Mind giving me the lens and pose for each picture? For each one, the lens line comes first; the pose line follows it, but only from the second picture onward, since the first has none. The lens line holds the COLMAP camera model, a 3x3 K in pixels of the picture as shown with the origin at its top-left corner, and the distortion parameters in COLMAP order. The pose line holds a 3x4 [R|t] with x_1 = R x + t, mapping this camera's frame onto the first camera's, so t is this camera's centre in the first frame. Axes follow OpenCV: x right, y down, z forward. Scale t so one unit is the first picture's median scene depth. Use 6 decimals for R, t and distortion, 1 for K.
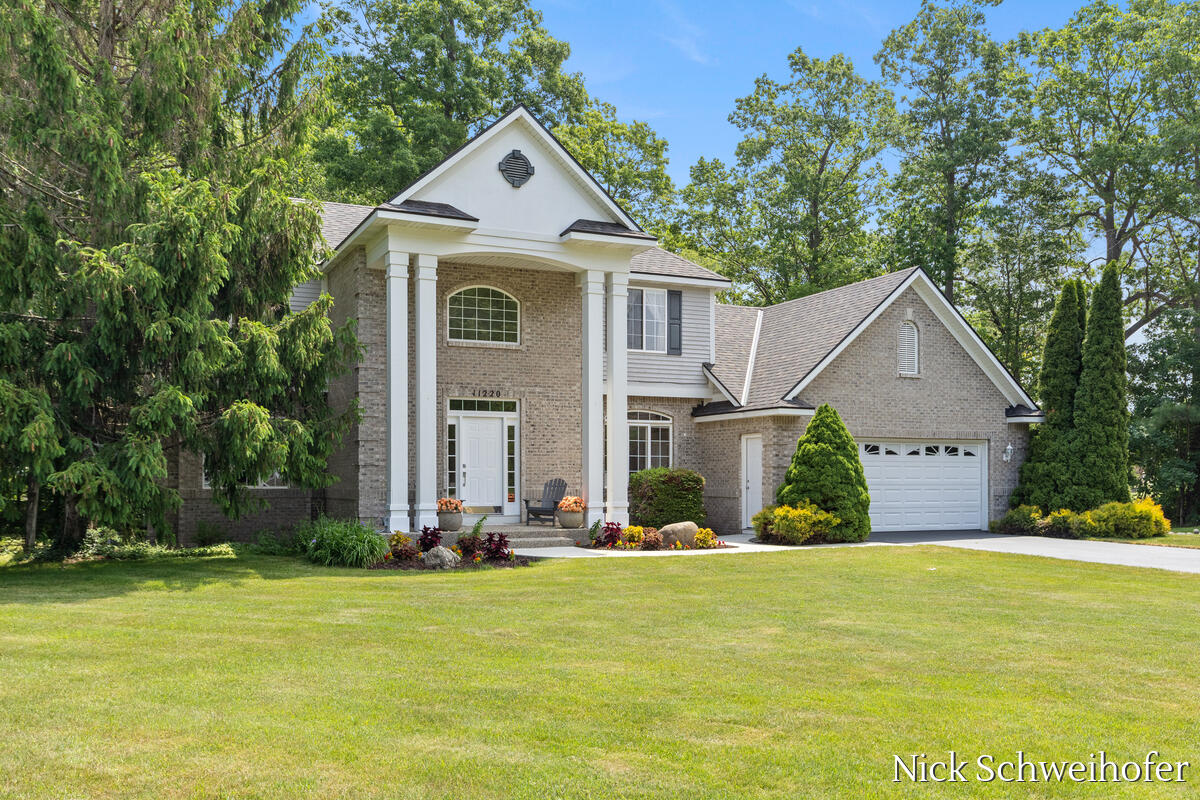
lens RADIAL K [[1046.6, 0, 600.0], [0, 1046.6, 408.0], [0, 0, 1]] dist [0.005389, 0.007205]
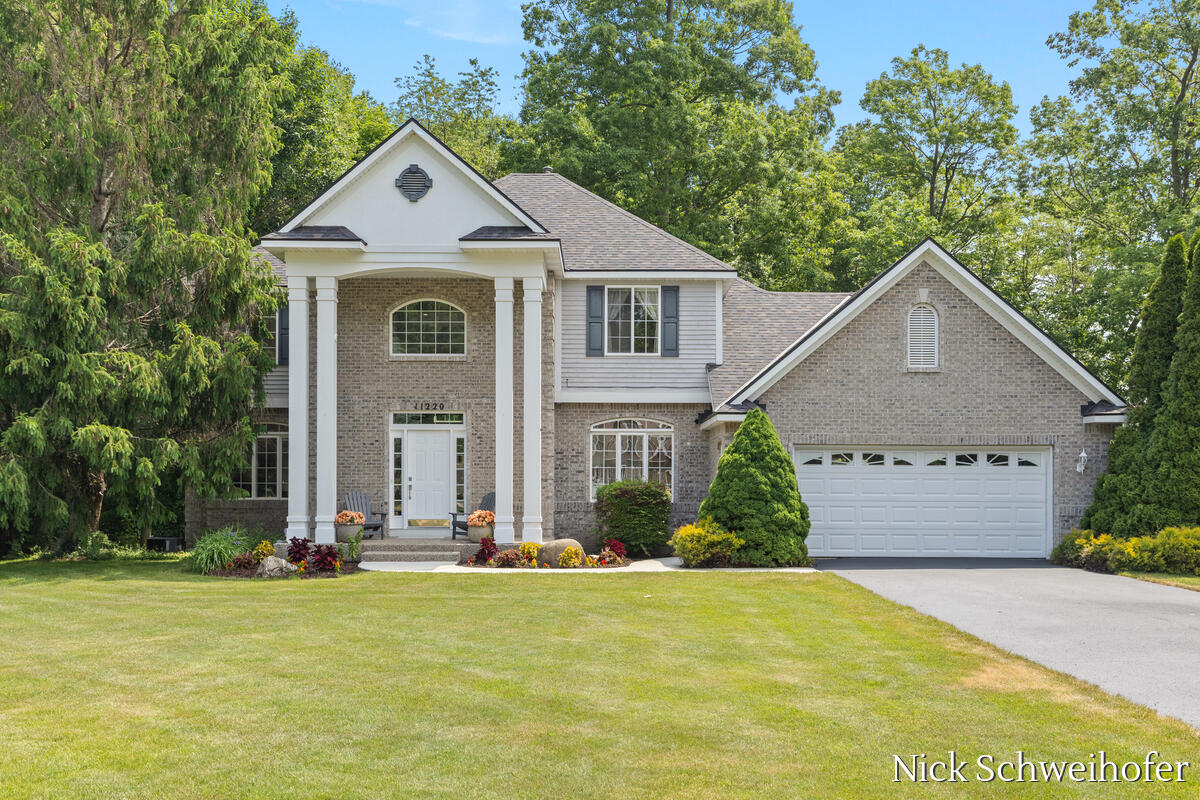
lens RADIAL K [[1197.0, 0, 600.2], [0, 1197.0, 399.4], [0, 0, 1]] dist [0.027574, 0.000000]
pose [[0.903834, -0.027960, -0.426969, 0.519349], [0.025506, 0.999609, -0.011467, -0.003396], [0.427123, -0.000526, 0.904194, 0.034328]]
